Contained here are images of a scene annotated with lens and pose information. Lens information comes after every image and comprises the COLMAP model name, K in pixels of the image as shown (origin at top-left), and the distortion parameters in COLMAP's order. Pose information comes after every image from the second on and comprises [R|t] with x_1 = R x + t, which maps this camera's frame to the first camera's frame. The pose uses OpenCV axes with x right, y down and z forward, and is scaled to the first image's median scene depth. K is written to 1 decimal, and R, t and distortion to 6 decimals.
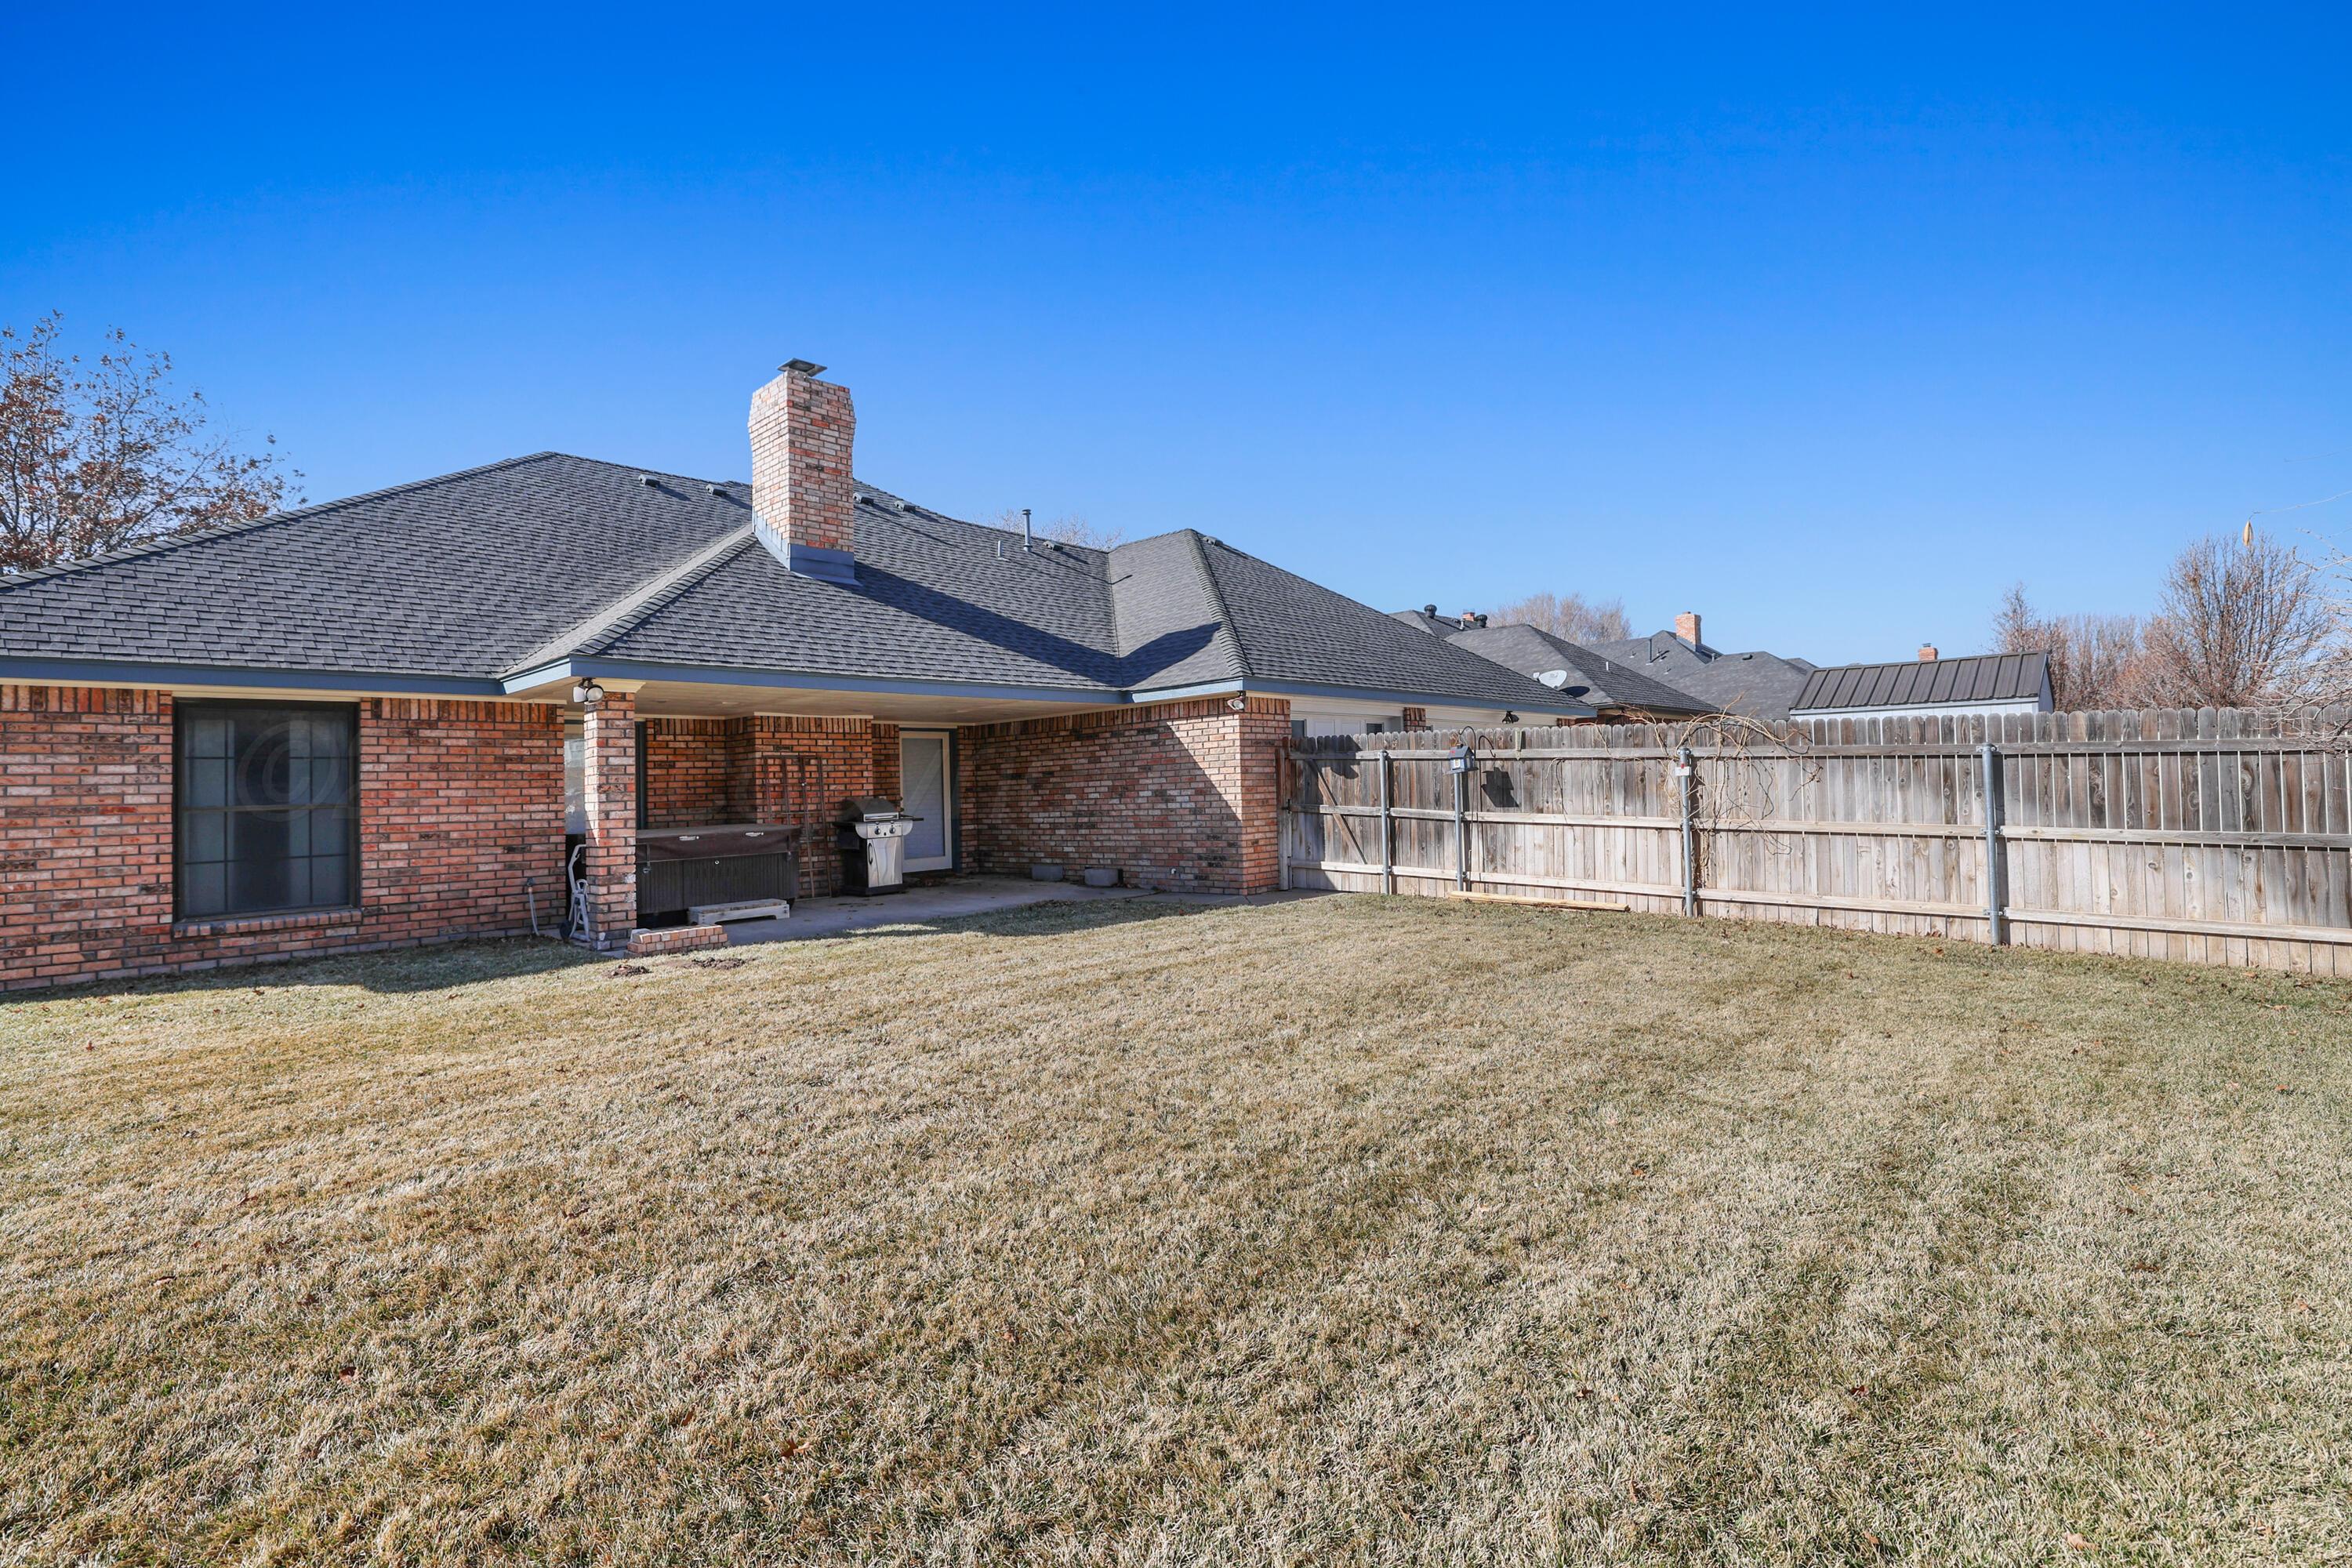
lens RADIAL K [[1058.4, 0, 1175.3], [0, 1058.4, 776.4], [0, 0, 1]] dist [-0.021838, 0.000709]
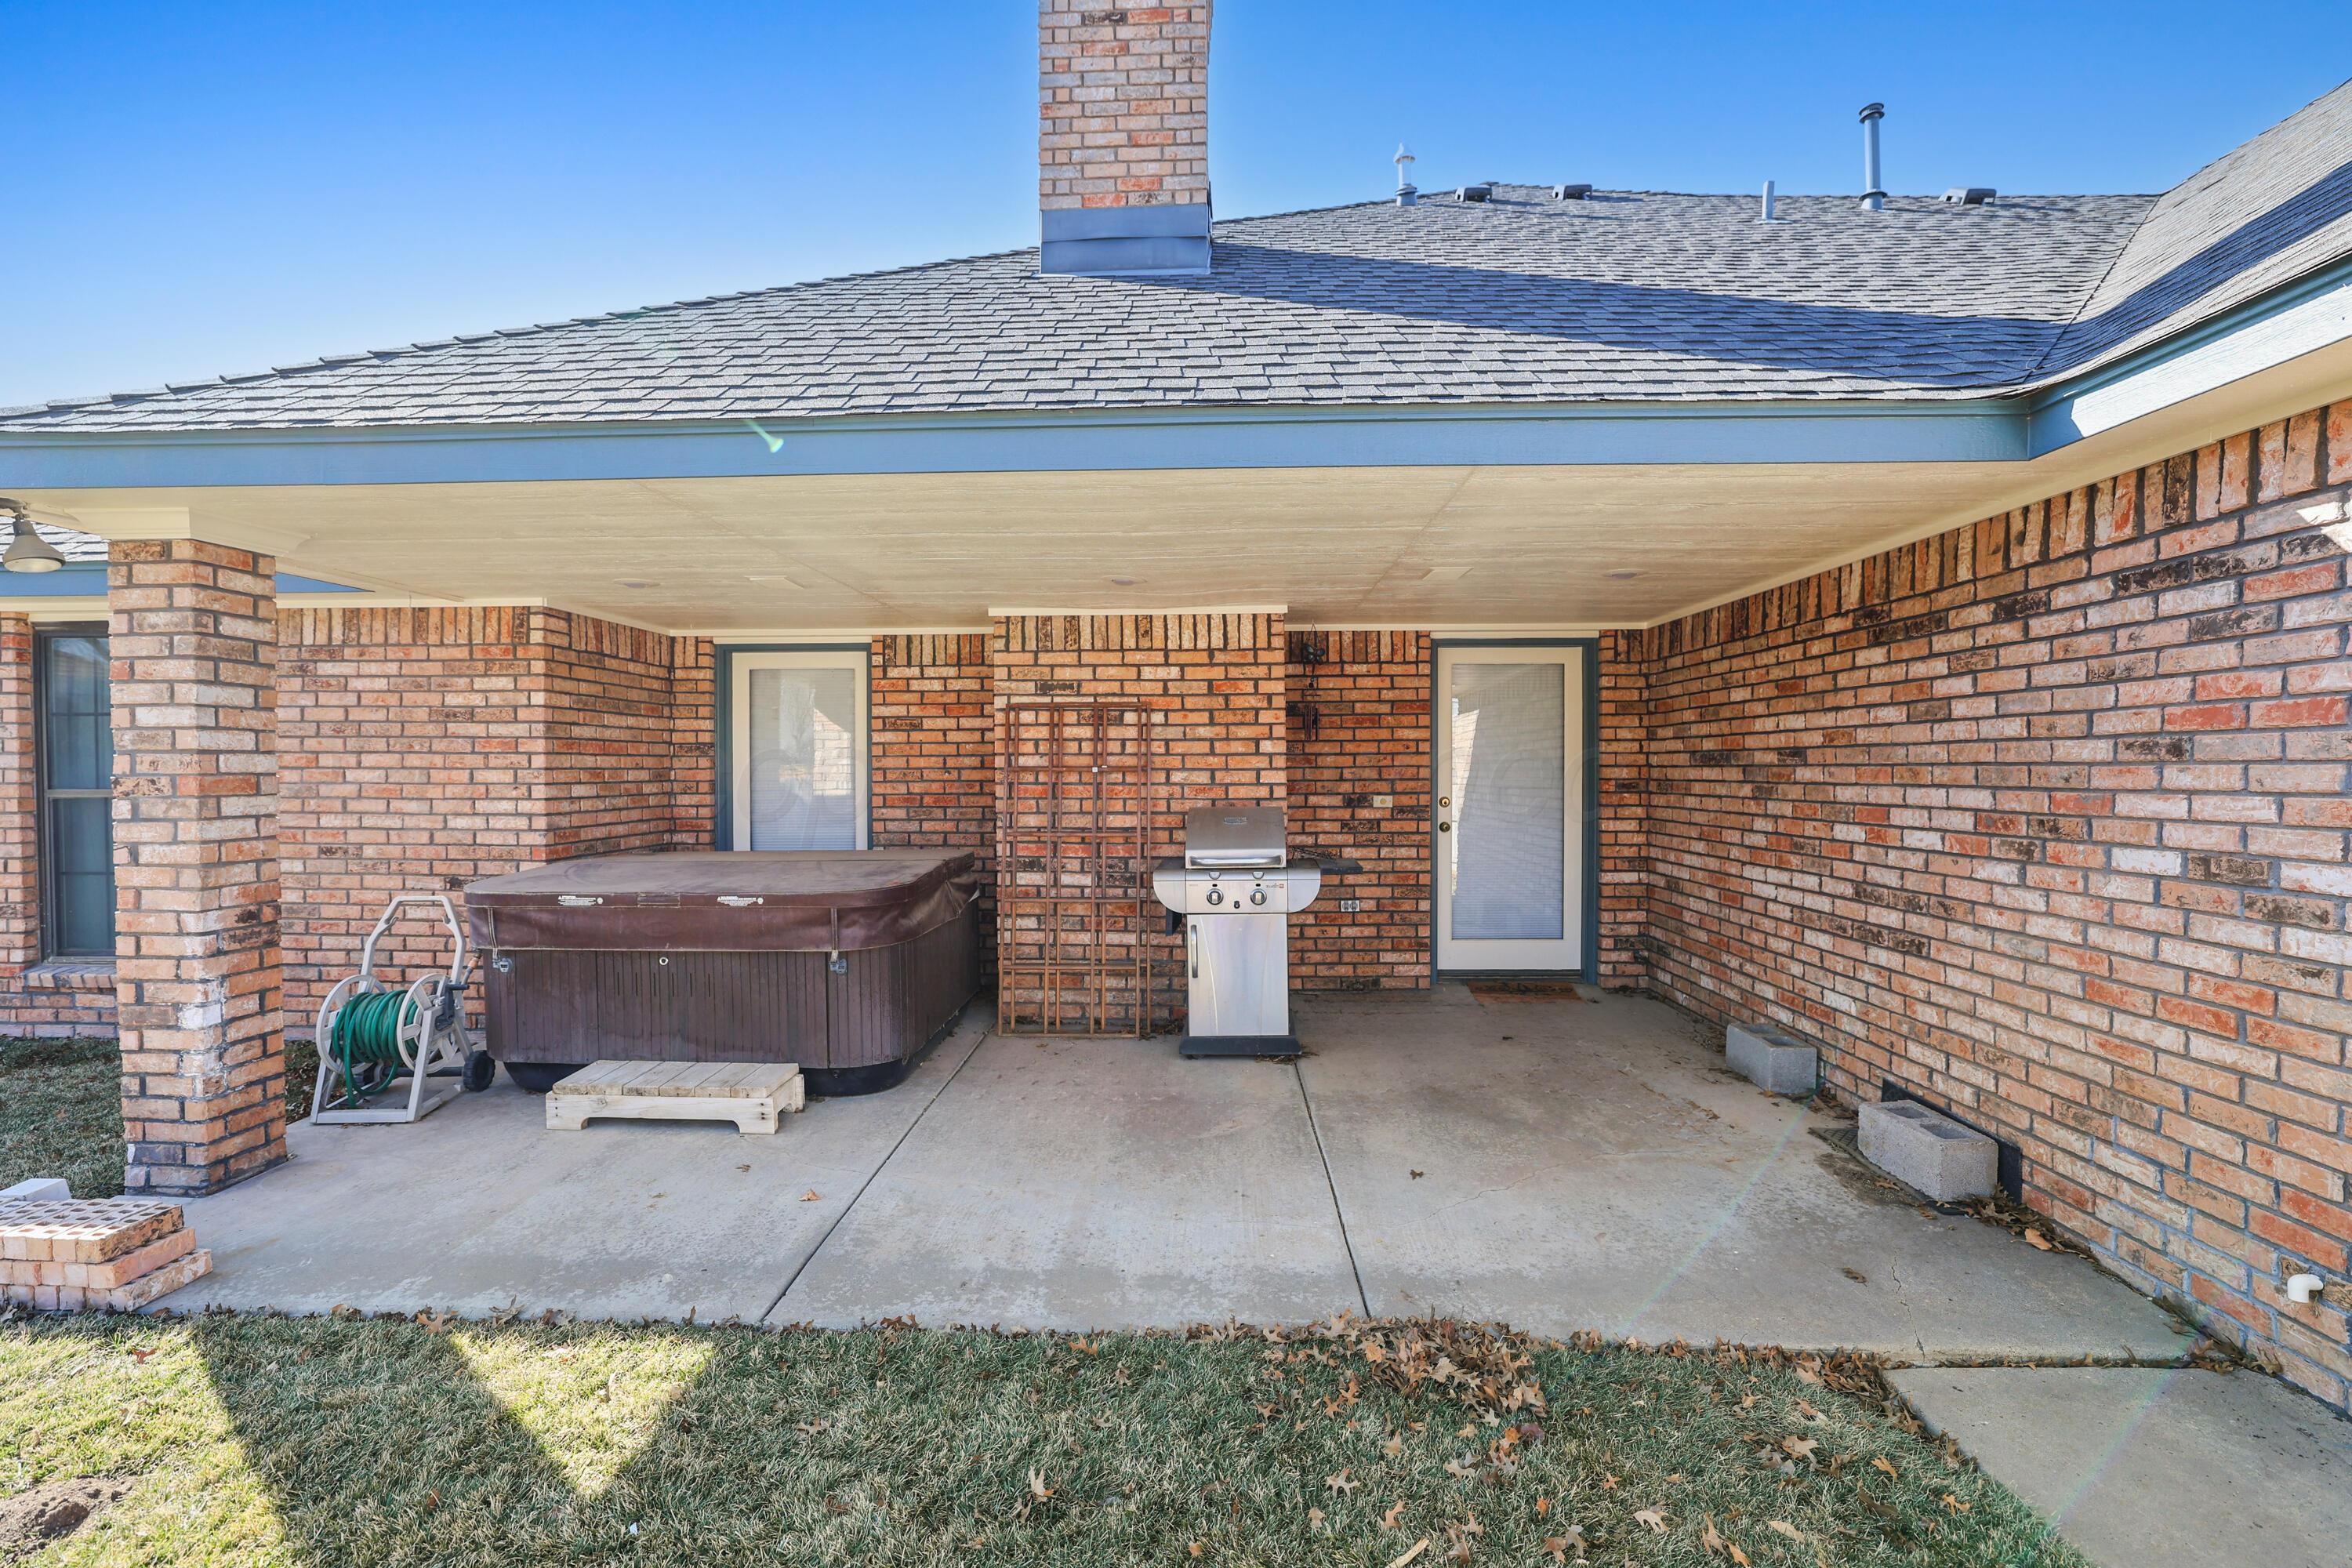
lens RADIAL K [[1058.4, 0, 1175.7], [0, 1058.4, 773.3], [0, 0, 1]] dist [-0.021838, 0.000709]
pose [[0.642413, 0.037282, -0.765451, 0.007708], [-0.009435, 0.999125, 0.040744, -0.010530], [0.766301, -0.018952, 0.642203, 0.852050]]
